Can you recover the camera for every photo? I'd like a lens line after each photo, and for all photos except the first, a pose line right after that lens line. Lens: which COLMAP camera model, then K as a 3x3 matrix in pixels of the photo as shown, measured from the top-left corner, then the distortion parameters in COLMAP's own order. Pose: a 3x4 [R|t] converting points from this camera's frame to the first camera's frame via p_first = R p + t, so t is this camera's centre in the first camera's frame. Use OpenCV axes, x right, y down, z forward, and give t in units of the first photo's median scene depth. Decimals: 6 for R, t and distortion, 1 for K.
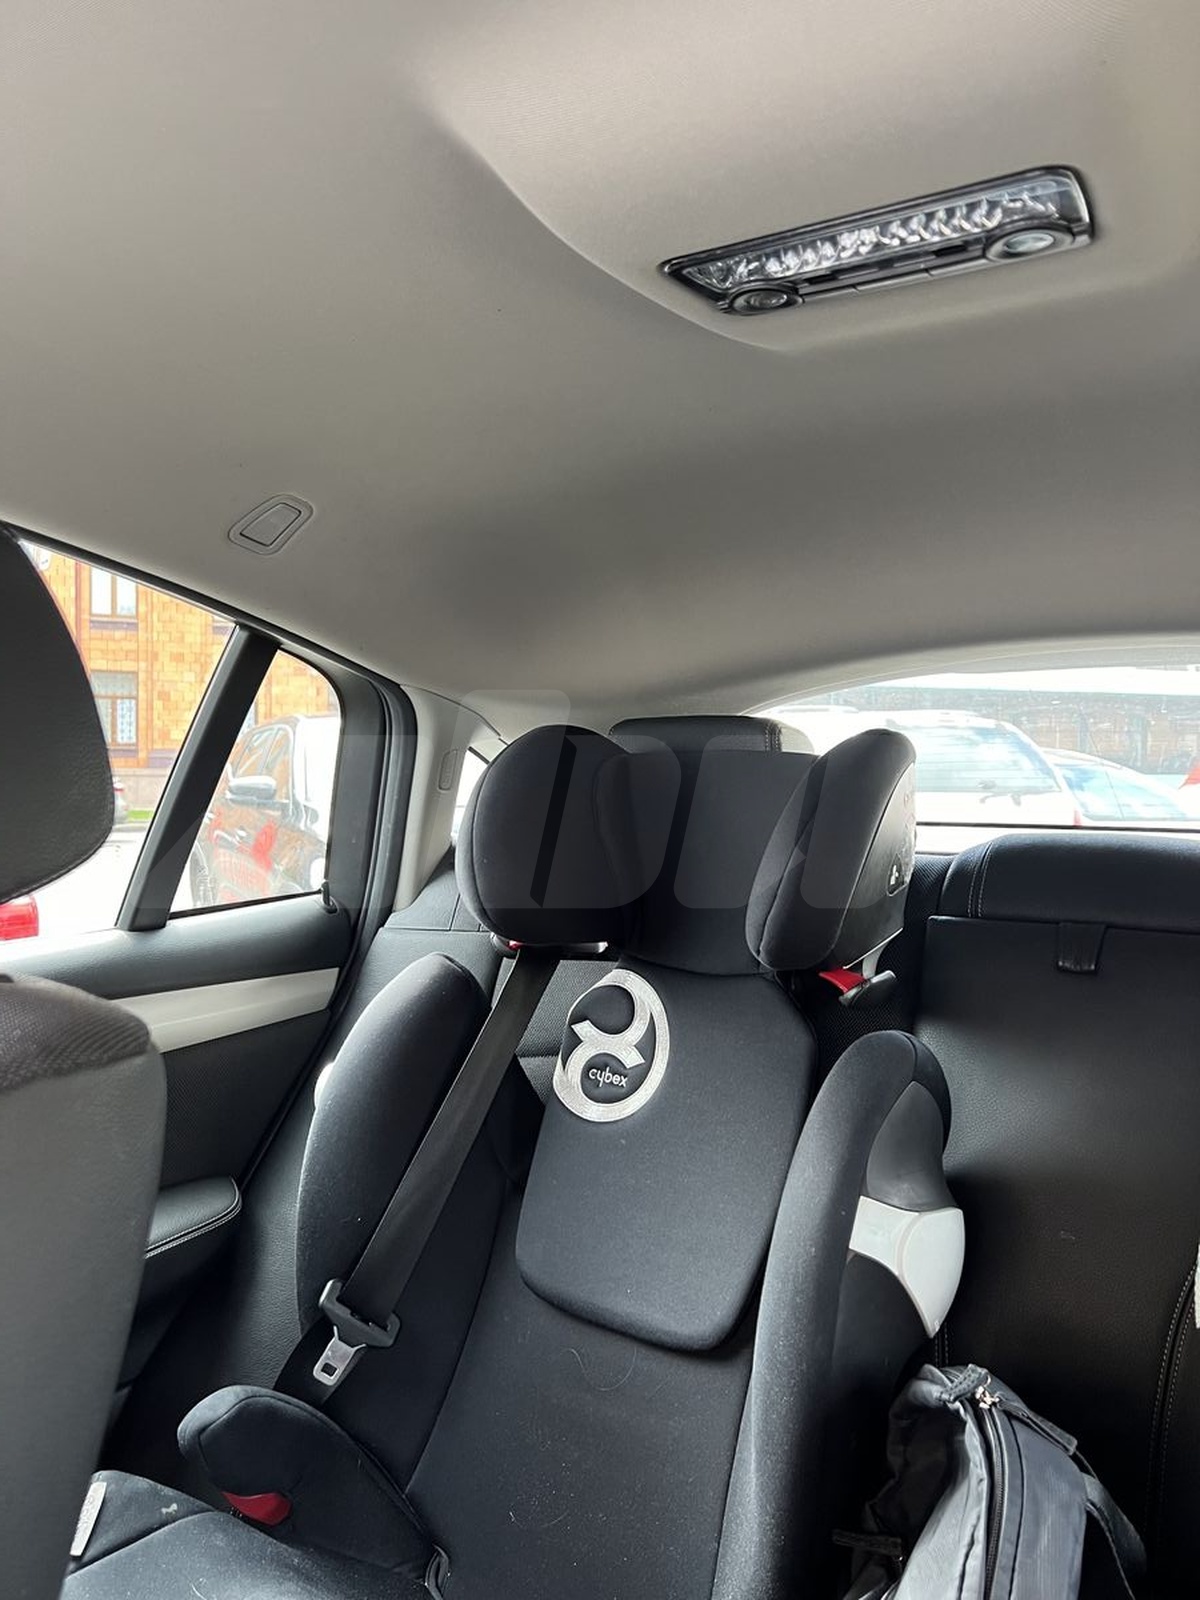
lens RADIAL K [[1219.7, 0, 605.1], [0, 1219.7, 800.0], [0, 0, 1]] dist [0.049044, -0.066349]
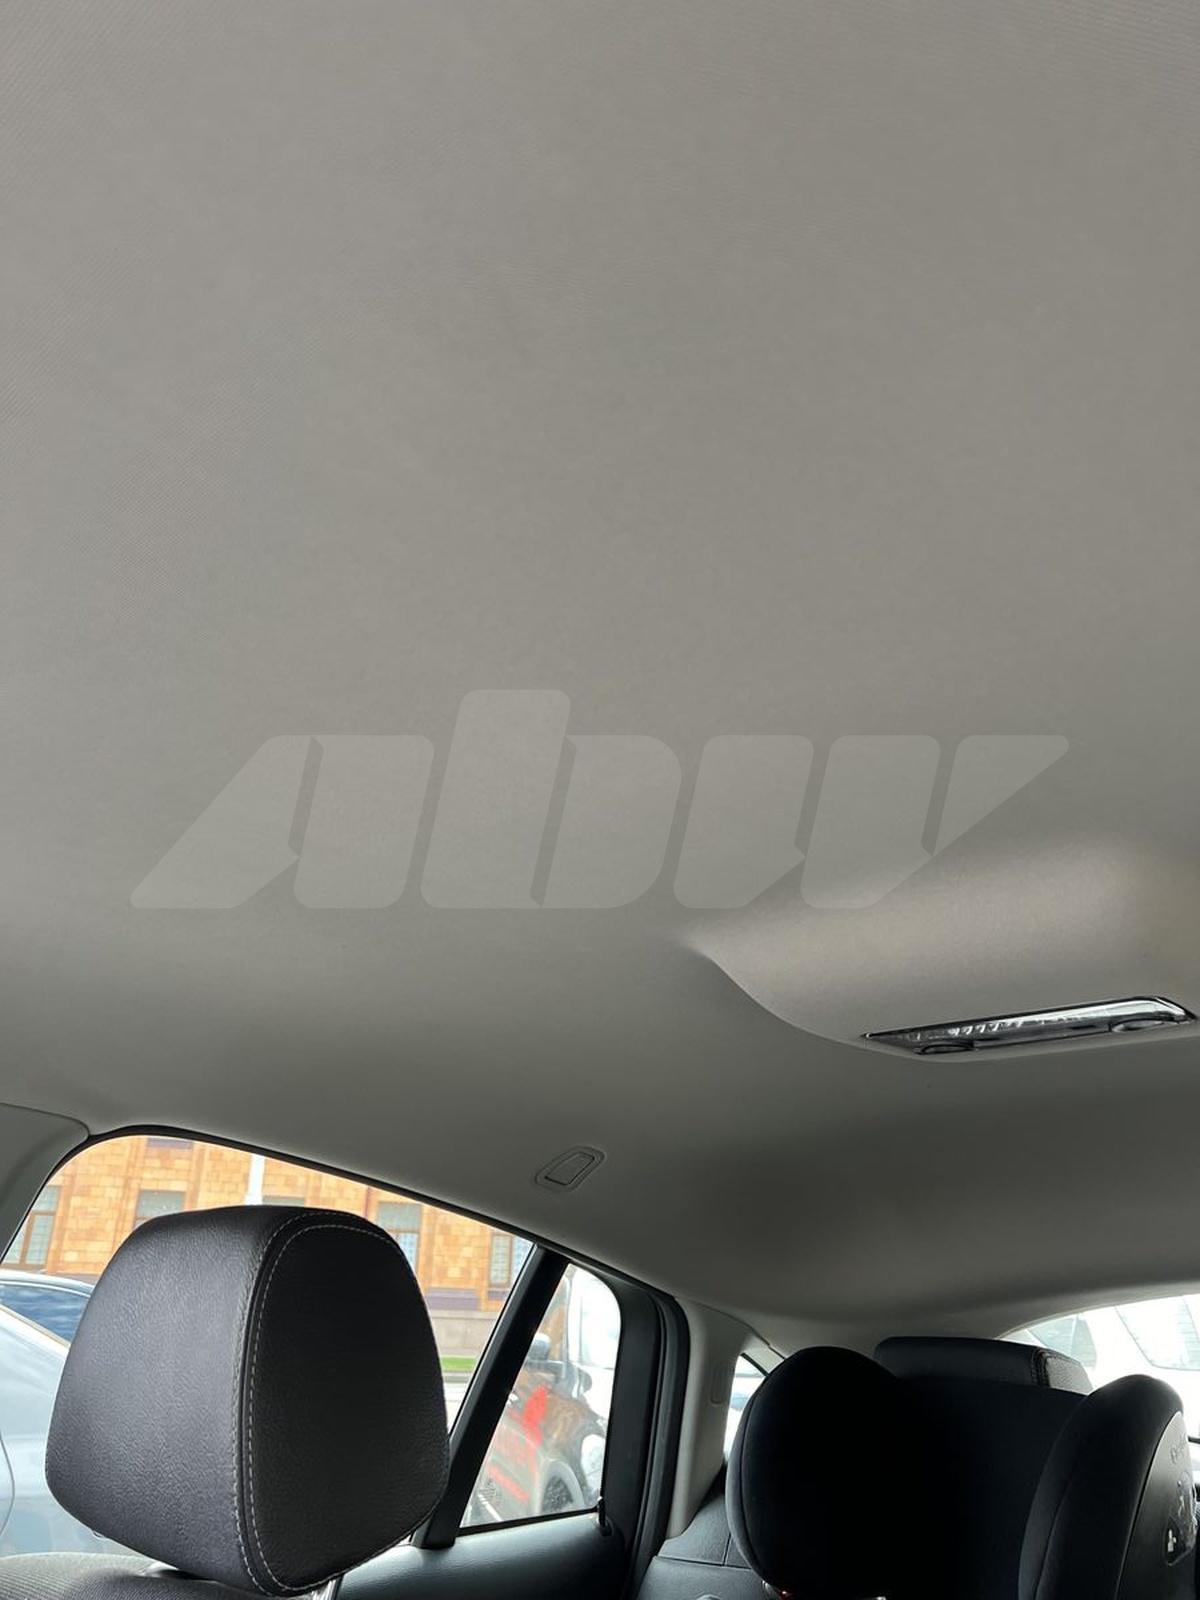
lens RADIAL K [[1219.7, 0, 605.1], [0, 1219.7, 800.0], [0, 0, 1]] dist [0.049044, -0.066349]
pose [[0.975318, -0.062456, -0.211789, 0.029143], [-0.031216, 0.910529, -0.412265, -0.043255], [0.218588, 0.408701, 0.886105, -0.153908]]
